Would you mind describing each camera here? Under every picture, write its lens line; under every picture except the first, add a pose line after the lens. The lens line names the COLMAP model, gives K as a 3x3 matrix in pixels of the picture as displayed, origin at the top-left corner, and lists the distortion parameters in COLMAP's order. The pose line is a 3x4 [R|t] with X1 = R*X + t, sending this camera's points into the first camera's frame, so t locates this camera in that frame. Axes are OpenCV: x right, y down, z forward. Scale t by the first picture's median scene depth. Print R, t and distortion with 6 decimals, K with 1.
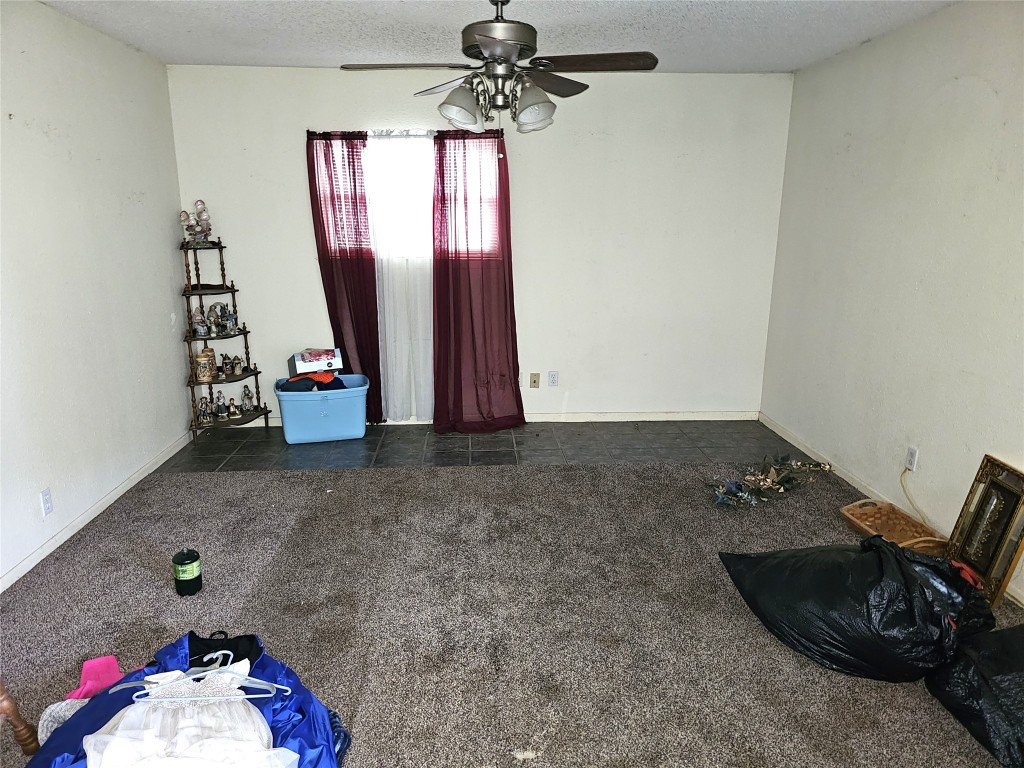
lens RADIAL K [[684.2, 0, 517.2], [0, 684.2, 384.5], [0, 0, 1]] dist [0.060940, -0.050009]
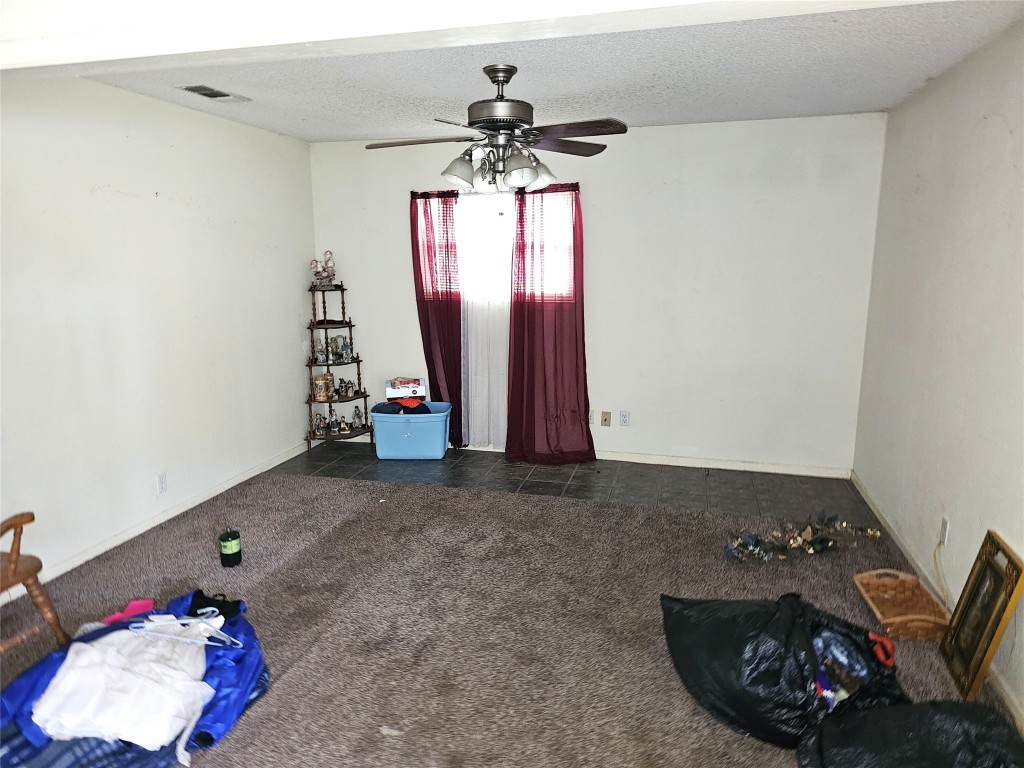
lens RADIAL K [[684.2, 0, 507.2], [0, 684.2, 384.5], [0, 0, 1]] dist [0.060940, -0.050009]
pose [[0.949406, 0.052580, -0.309618, 0.227559], [-0.068979, 0.996723, -0.042249, -0.004103], [0.306382, 0.061469, 0.949922, -0.033430]]
